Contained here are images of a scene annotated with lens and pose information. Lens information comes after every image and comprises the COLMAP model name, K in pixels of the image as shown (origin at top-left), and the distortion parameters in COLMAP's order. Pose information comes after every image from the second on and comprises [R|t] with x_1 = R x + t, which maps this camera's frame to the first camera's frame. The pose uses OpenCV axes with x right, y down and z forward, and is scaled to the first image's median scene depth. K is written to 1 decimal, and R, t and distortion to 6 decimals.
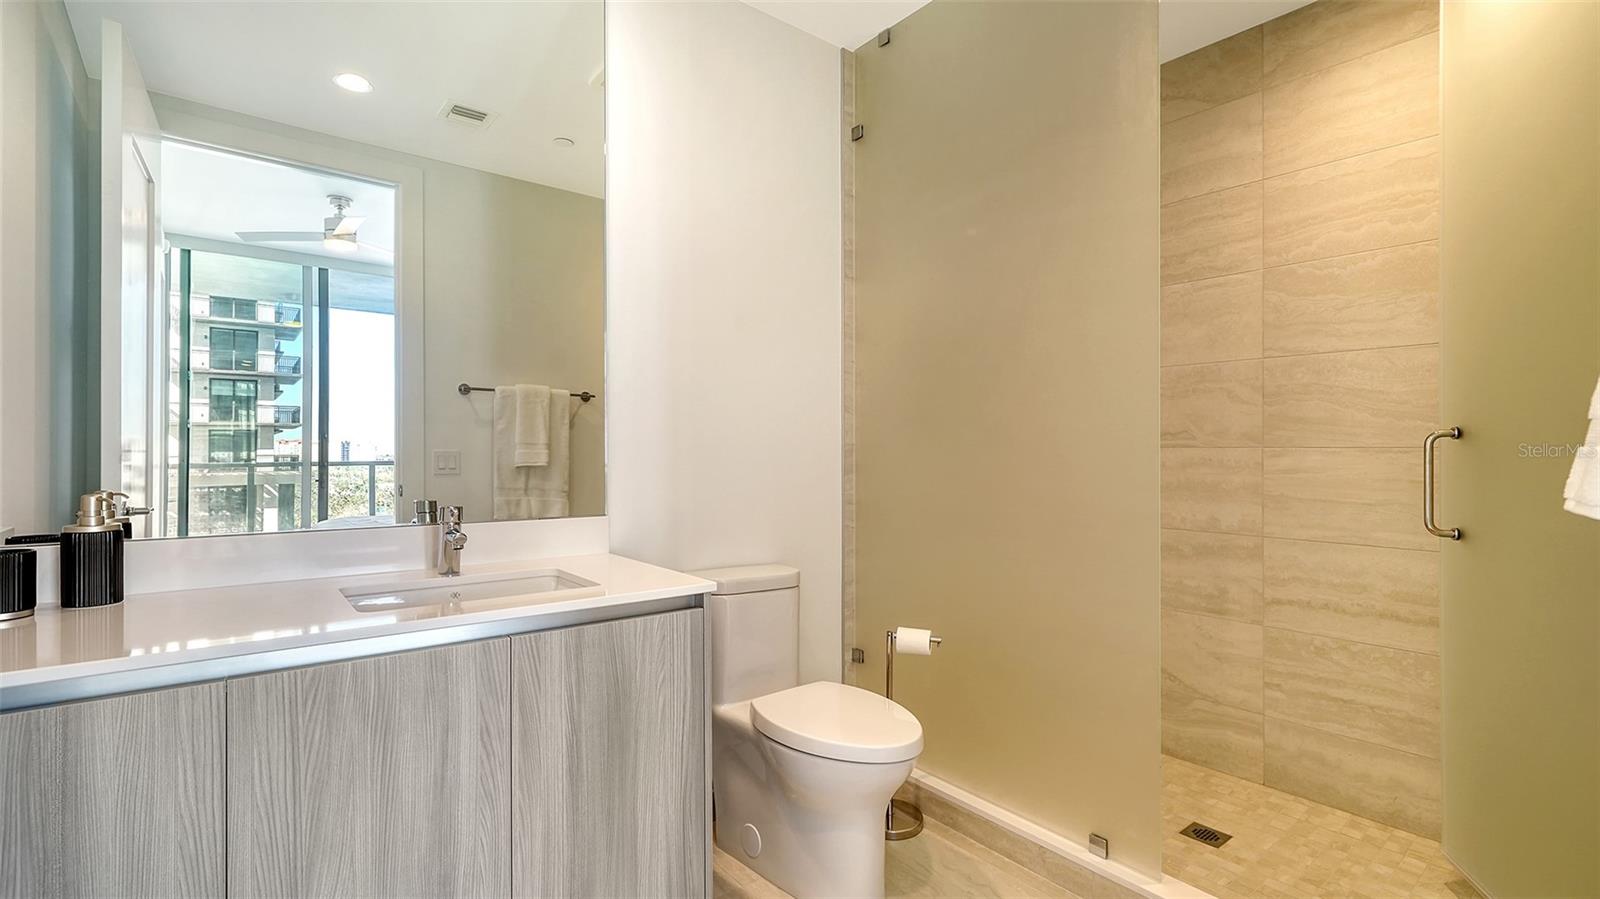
lens RADIAL K [[699.4, 0, 799.4], [0, 699.4, 450.6], [0, 0, 1]] dist [0.005299, -0.000337]
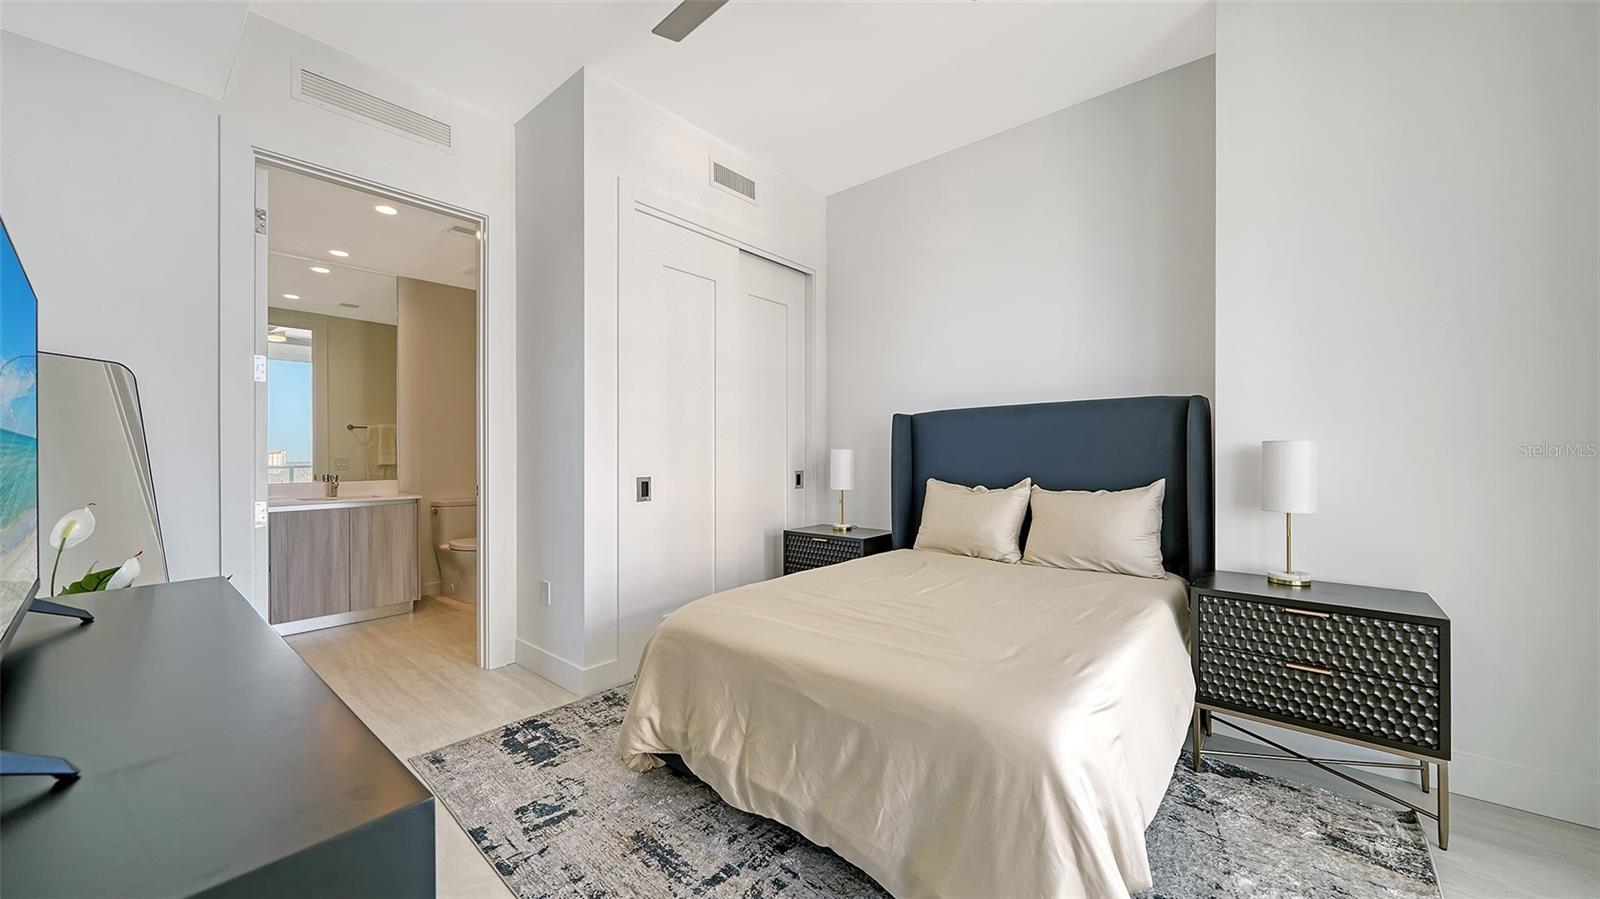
lens RADIAL K [[567.3, 0, 783.9], [0, 567.3, 453.9], [0, 0, 1]] dist [-0.000498, -0.000710]
pose [[0.984994, -0.007166, 0.172440, 0.986971], [0.007436, 0.999972, -0.000919, 0.002834], [-0.172428, 0.002187, 0.985020, -1.735933]]
